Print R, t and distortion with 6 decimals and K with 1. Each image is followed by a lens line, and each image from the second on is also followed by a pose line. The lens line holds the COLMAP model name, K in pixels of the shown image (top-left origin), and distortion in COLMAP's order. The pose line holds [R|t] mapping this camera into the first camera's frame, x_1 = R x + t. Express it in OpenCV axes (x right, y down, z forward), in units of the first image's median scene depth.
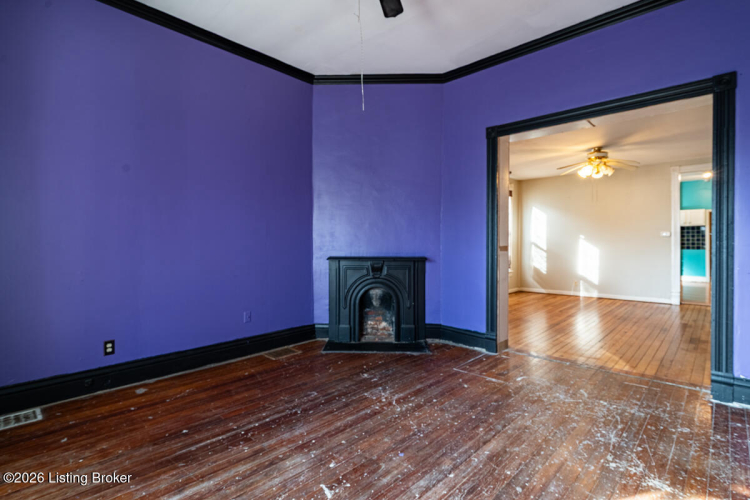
lens RADIAL K [[368.5, 0, 378.9], [0, 368.5, 246.1], [0, 0, 1]] dist [-0.000715, 0.000302]
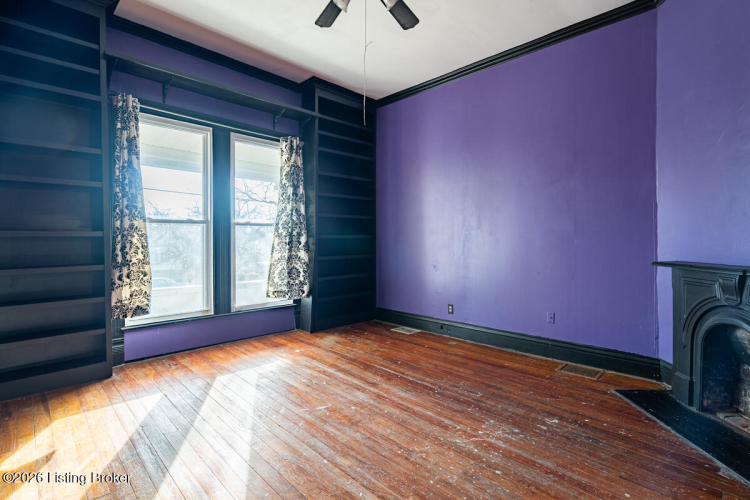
lens RADIAL K [[368.5, 0, 378.9], [0, 368.5, 246.1], [0, 0, 1]] dist [-0.000715, 0.000302]
pose [[-0.045223, 0.015516, -0.998856, 0.880744], [-0.009804, 0.999824, 0.015975, -0.004871], [0.998929, 0.010515, -0.045063, 0.856384]]
